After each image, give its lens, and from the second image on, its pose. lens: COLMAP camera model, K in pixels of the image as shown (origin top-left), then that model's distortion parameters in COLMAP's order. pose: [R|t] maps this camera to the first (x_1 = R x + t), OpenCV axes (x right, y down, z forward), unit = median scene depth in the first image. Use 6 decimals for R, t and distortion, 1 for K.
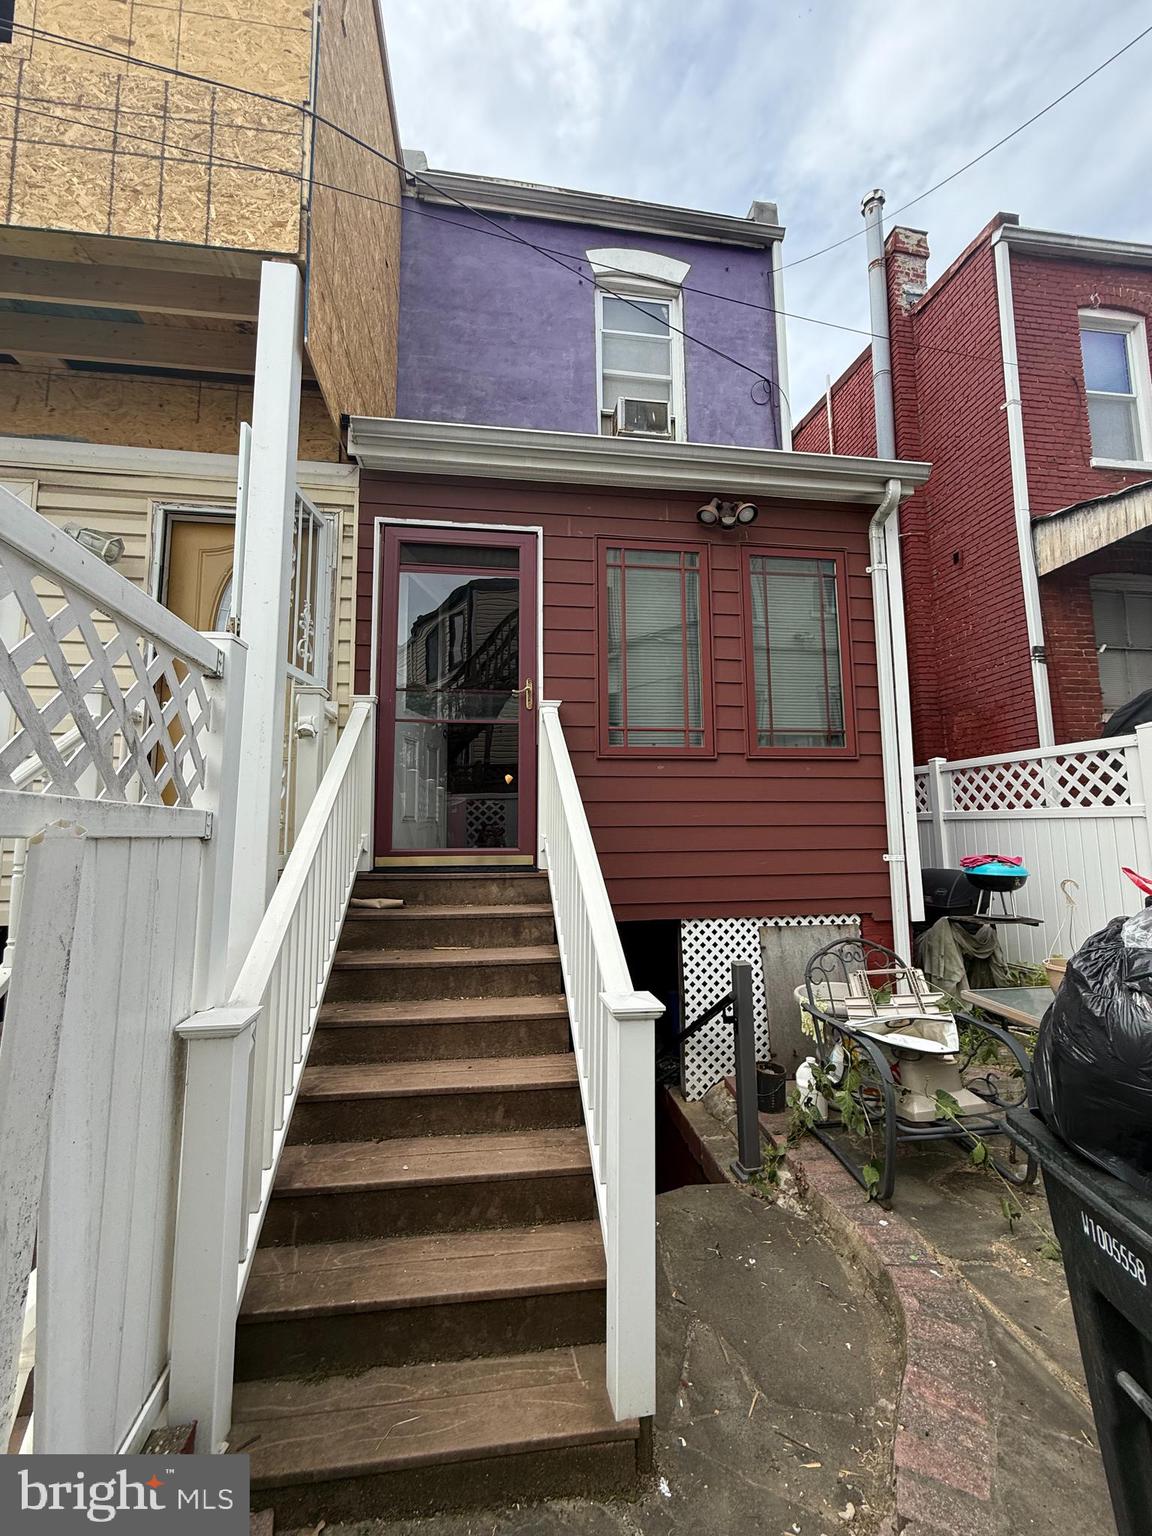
lens RADIAL K [[611.9, 0, 578.7], [0, 611.9, 761.9], [0, 0, 1]] dist [-0.000393, 0.000175]
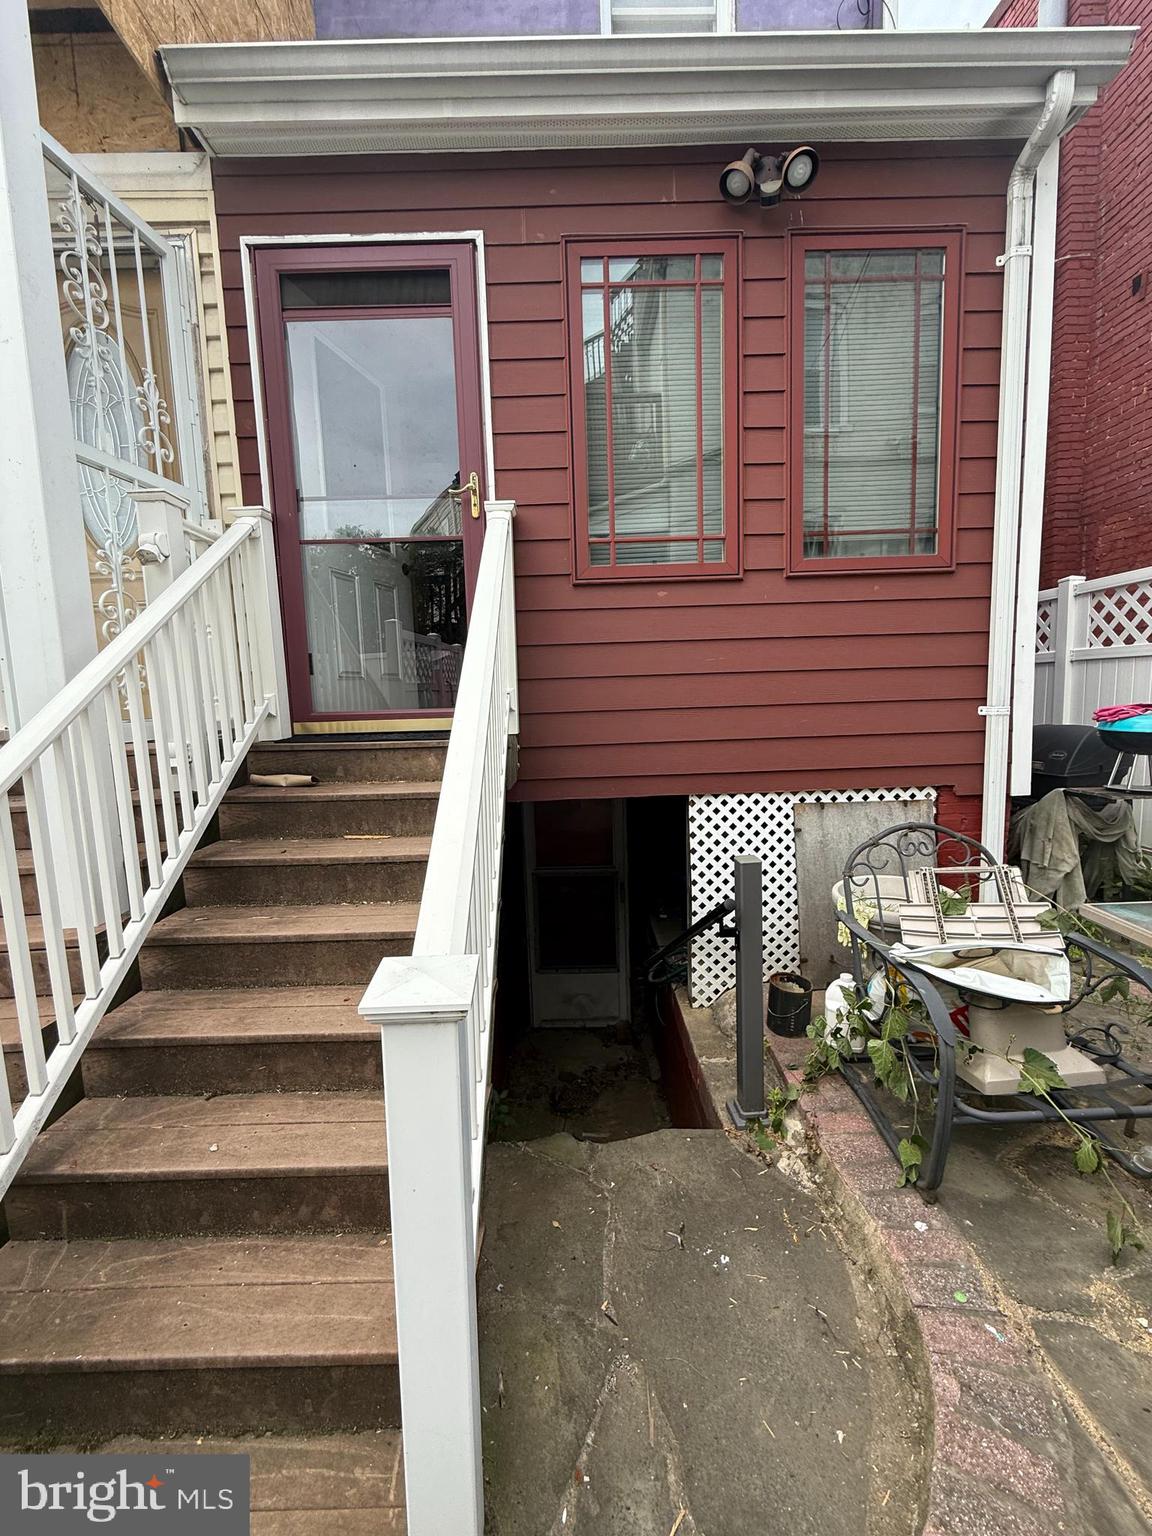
lens RADIAL K [[611.9, 0, 578.7], [0, 611.9, 761.9], [0, 0, 1]] dist [-0.000393, 0.000175]
pose [[0.992056, -0.010737, -0.125335, 0.130231], [0.037784, 0.975777, 0.215479, 0.045904], [0.119986, -0.218503, 0.968432, 0.250952]]
